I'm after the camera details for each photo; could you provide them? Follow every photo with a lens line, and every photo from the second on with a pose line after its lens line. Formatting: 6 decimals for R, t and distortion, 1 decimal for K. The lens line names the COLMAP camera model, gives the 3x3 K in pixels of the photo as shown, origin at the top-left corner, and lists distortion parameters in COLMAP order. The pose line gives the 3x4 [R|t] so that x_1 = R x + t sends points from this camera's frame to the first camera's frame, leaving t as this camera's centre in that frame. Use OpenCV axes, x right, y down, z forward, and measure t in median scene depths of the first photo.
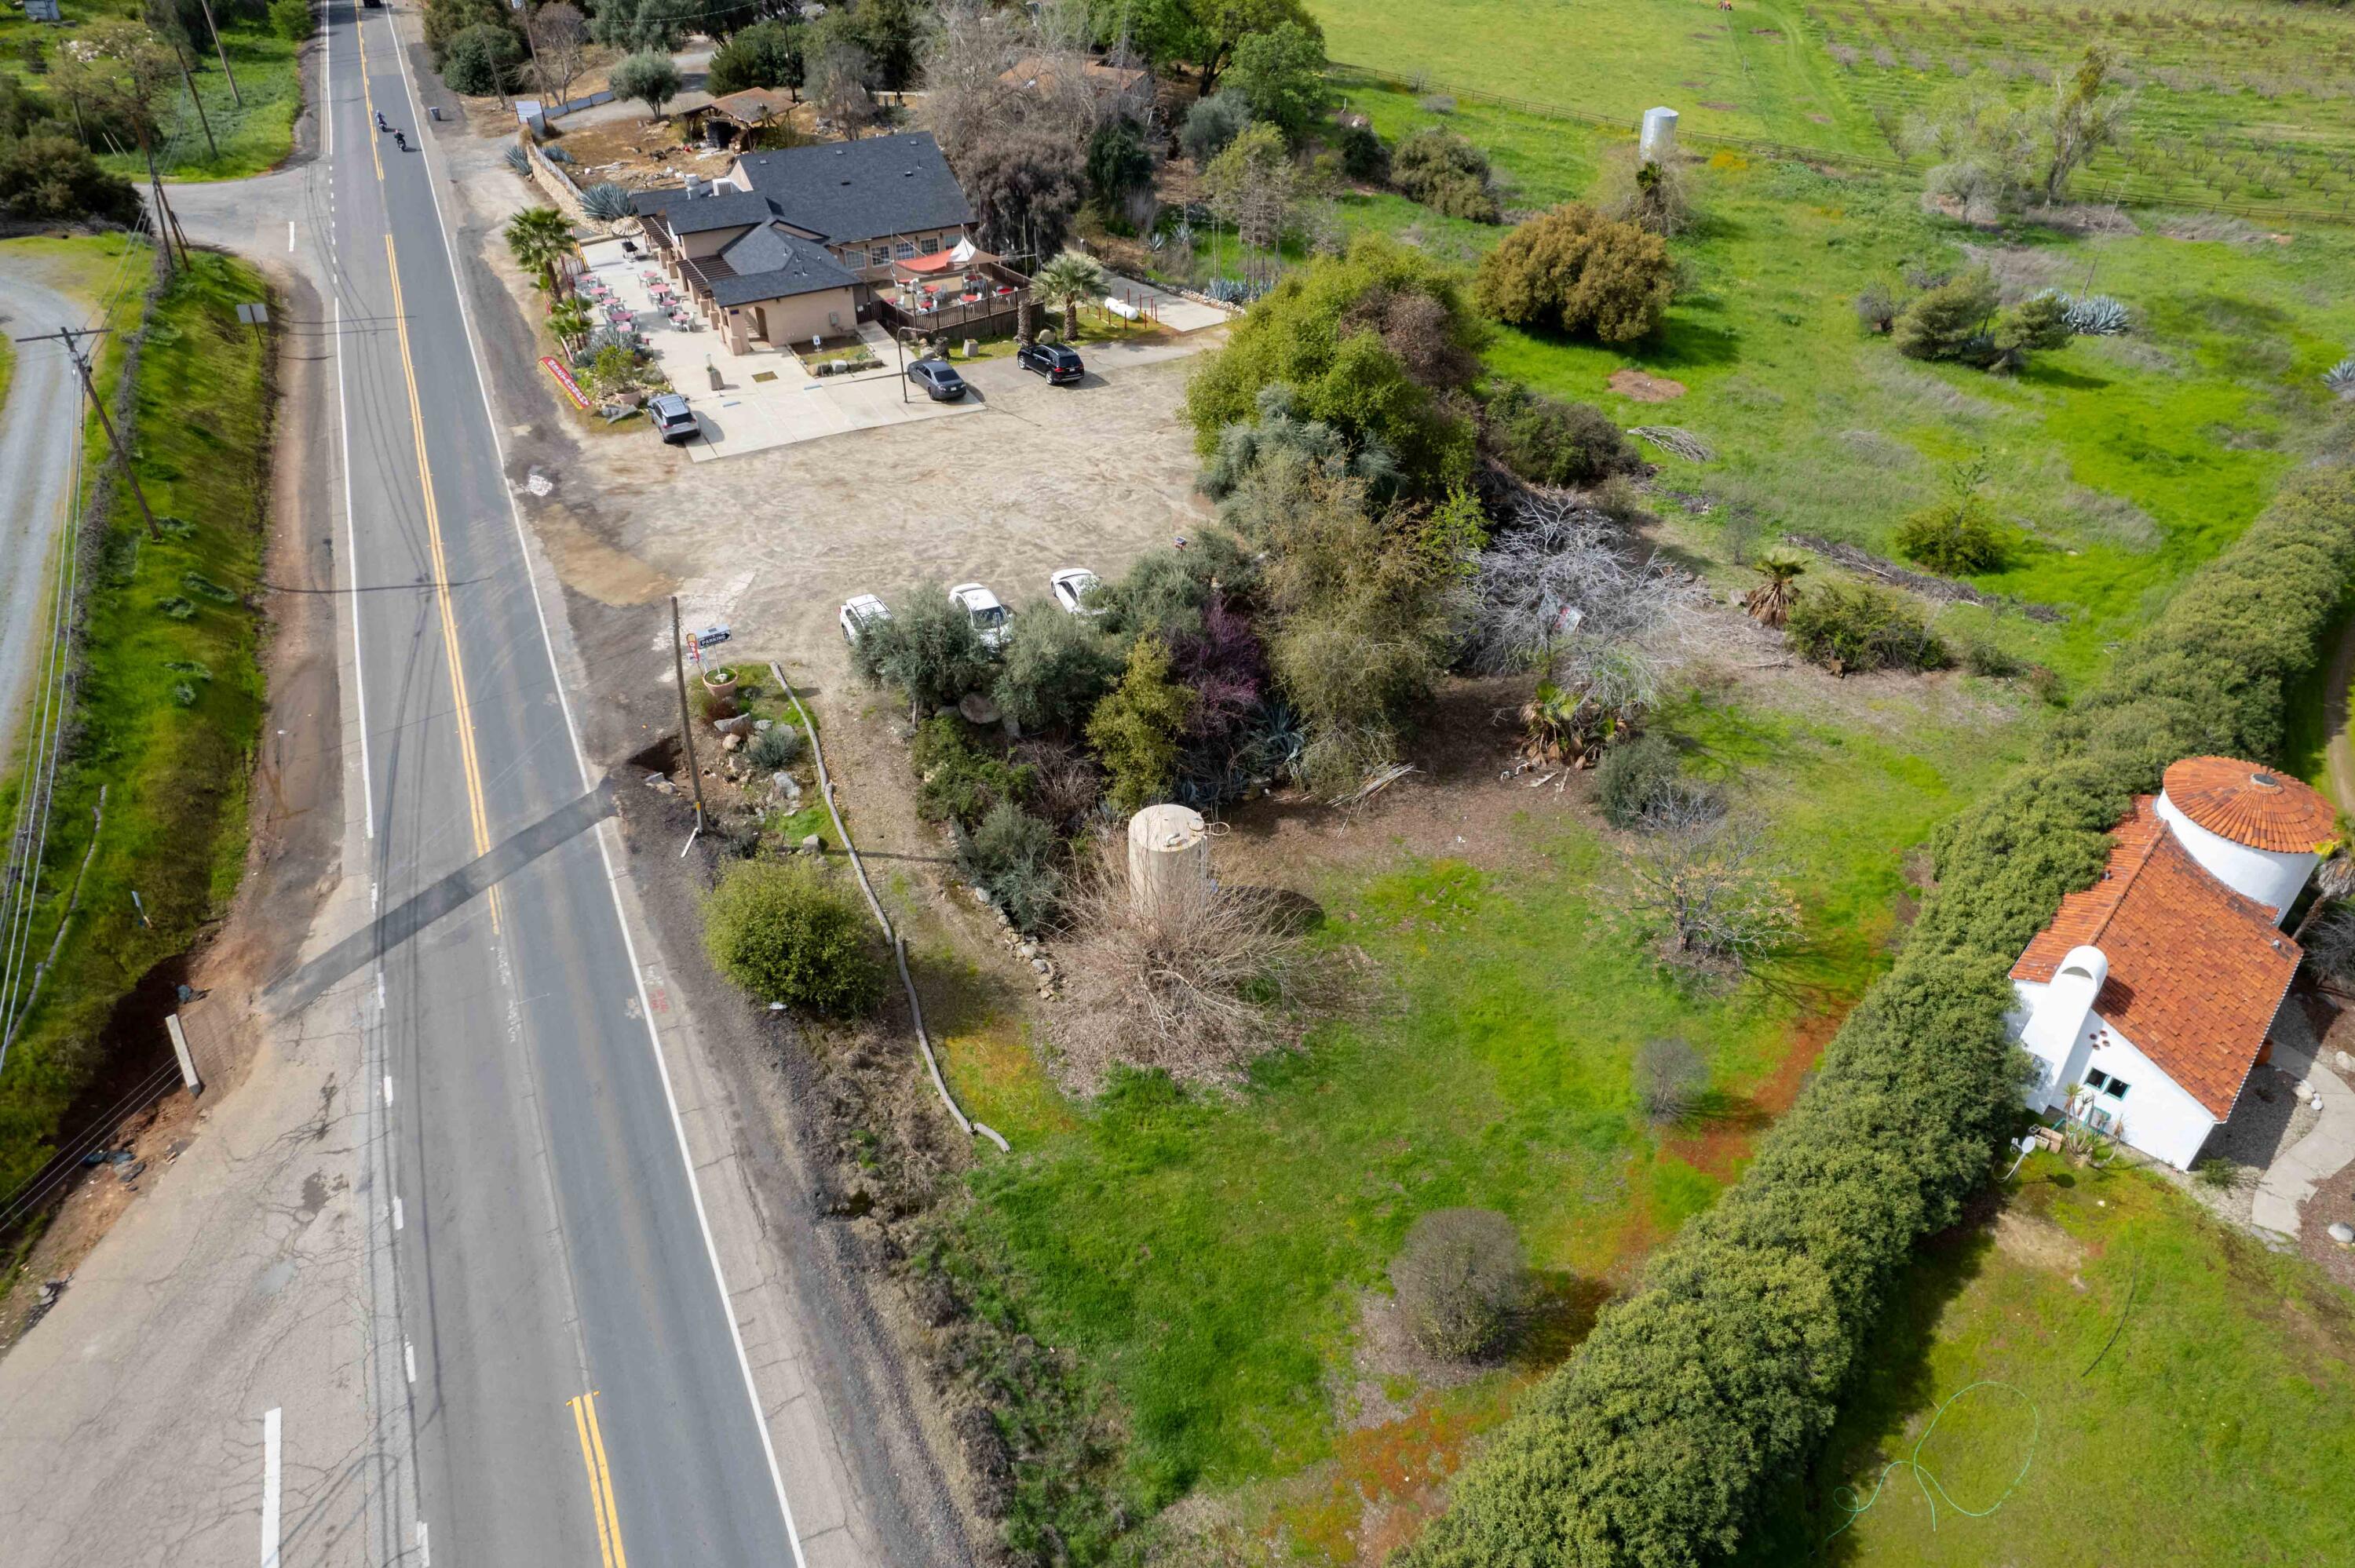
lens RADIAL K [[1506.5, 0, 1189.2], [0, 1506.5, 787.6], [0, 0, 1]] dist [-0.077447, 0.071251]
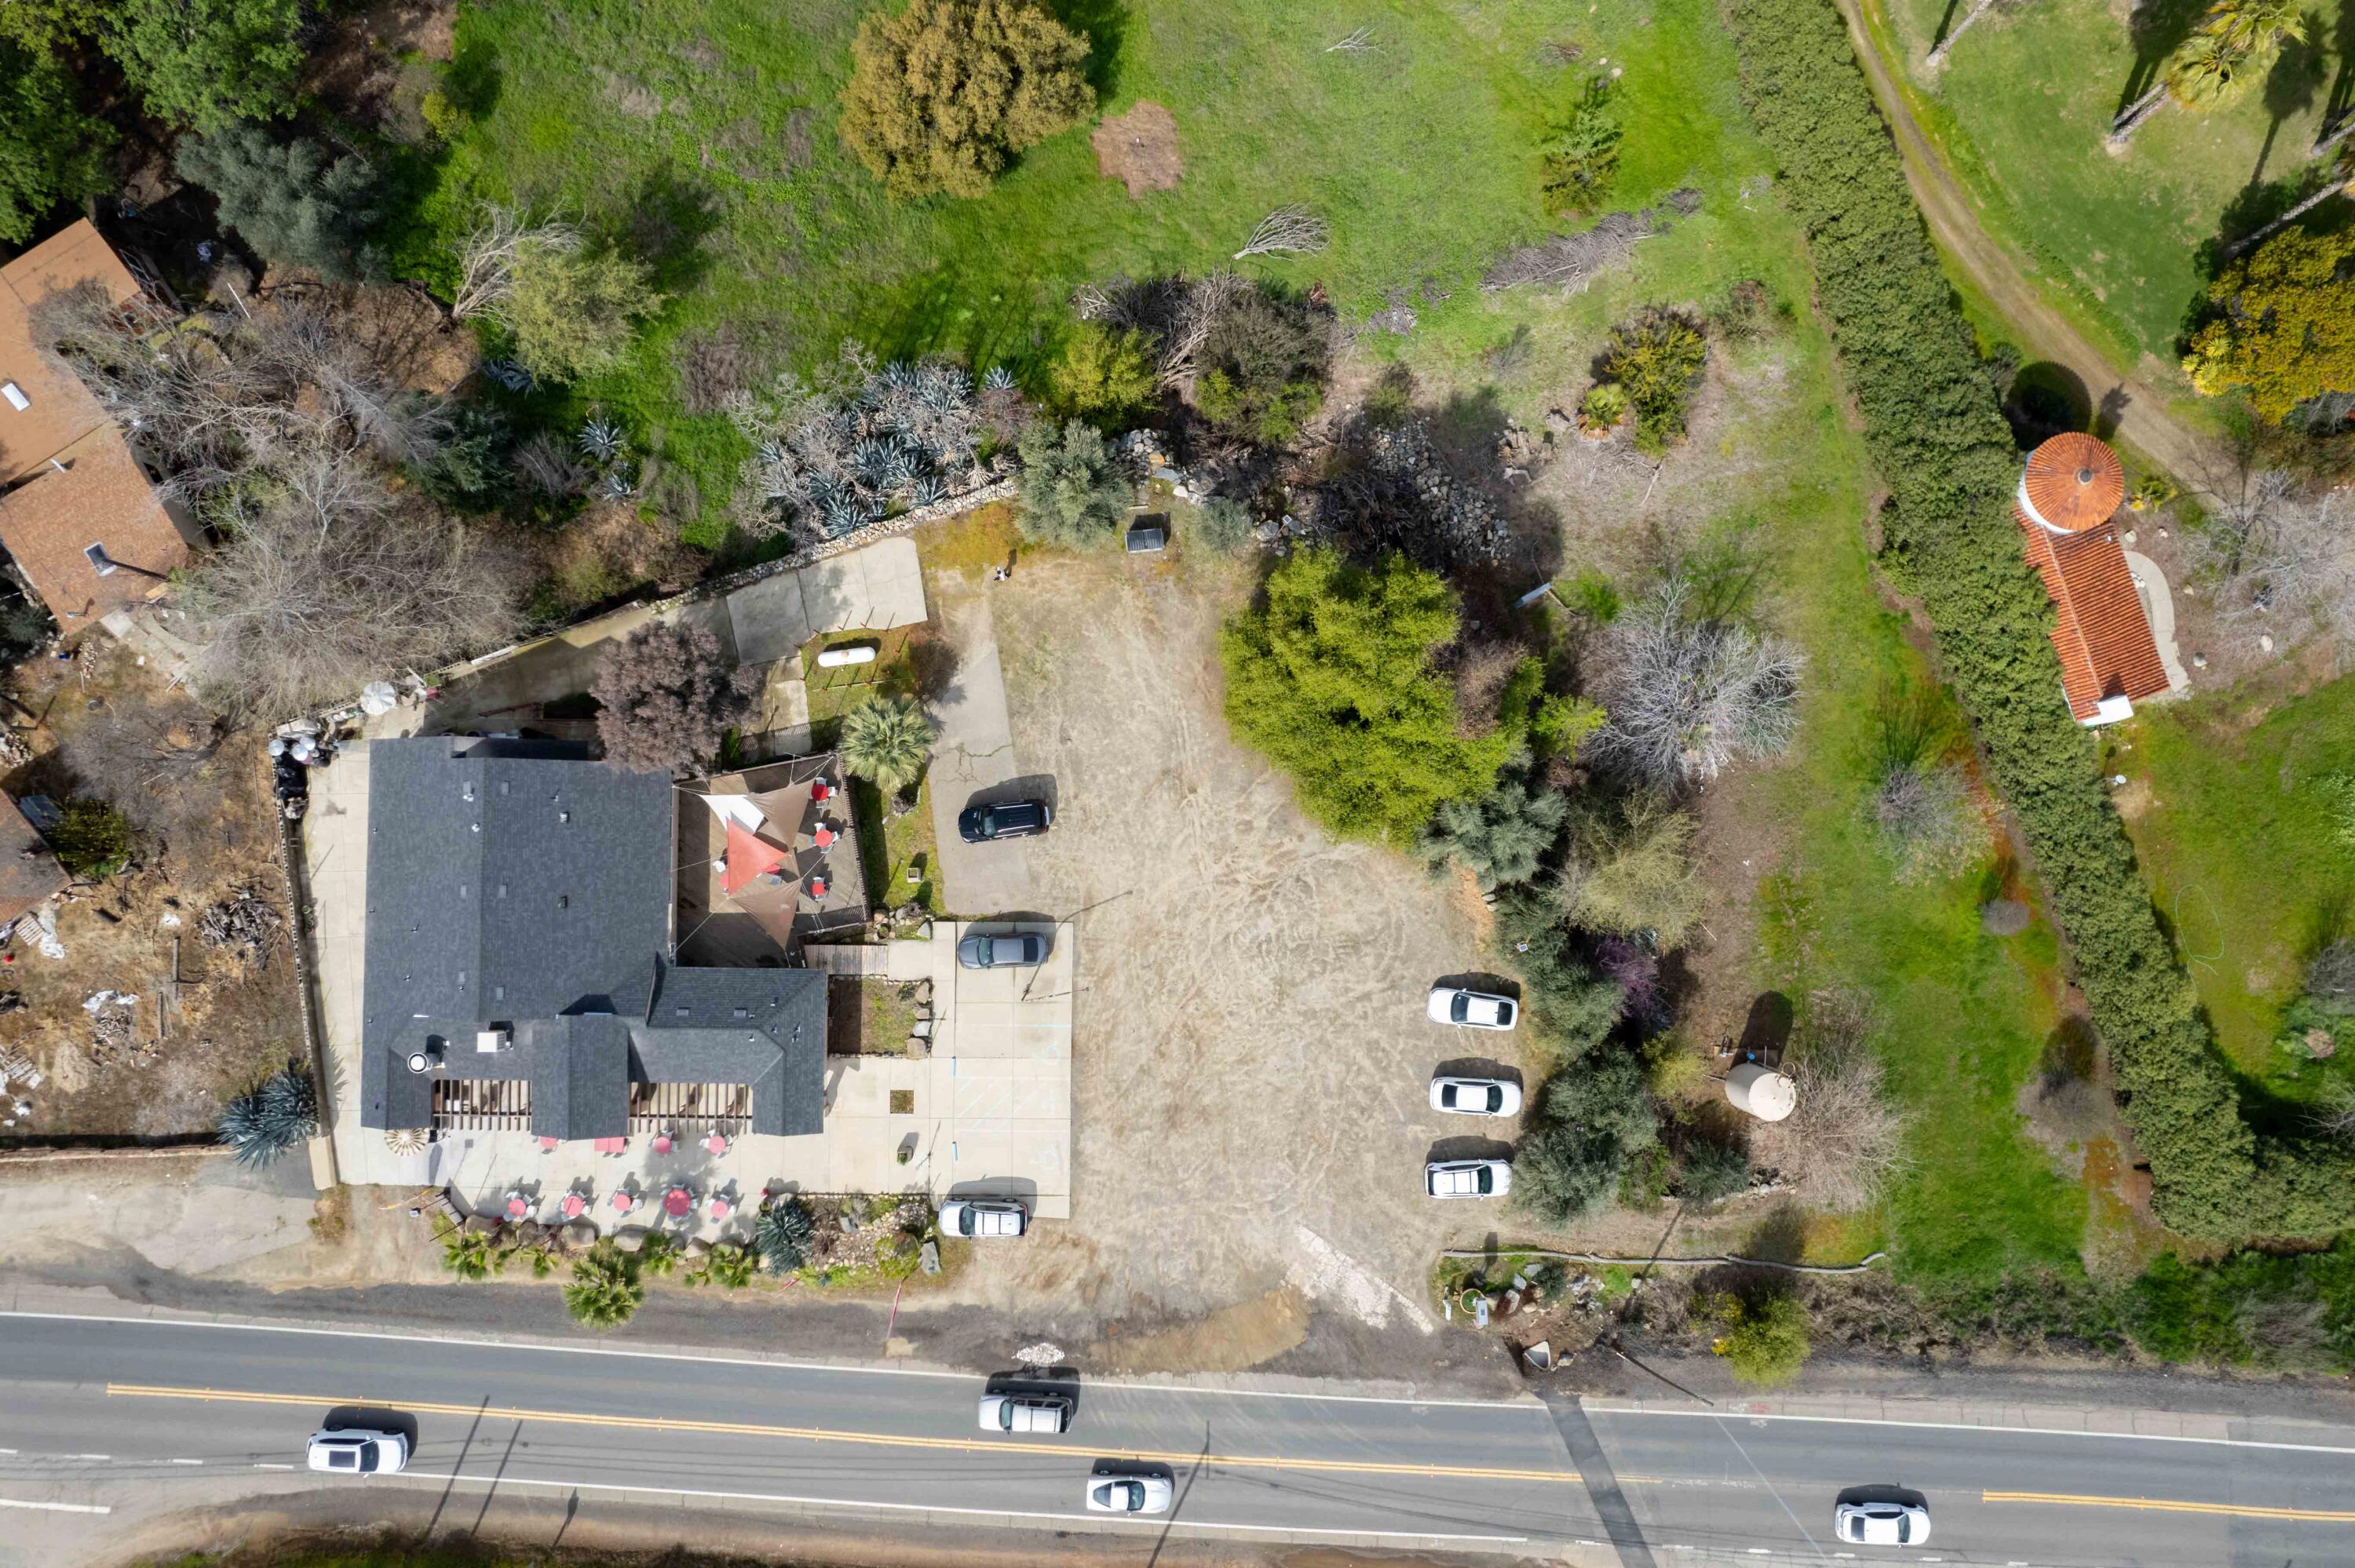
lens RADIAL K [[1506.5, 0, 1185.3], [0, 1506.5, 783.3], [0, 0, 1]] dist [-0.077447, 0.071251]
pose [[0.487890, -0.872267, 0.033362, -0.057834], [0.516334, 0.319199, 0.794677, -1.188928], [-0.703820, -0.370489, 0.606115, 0.429726]]
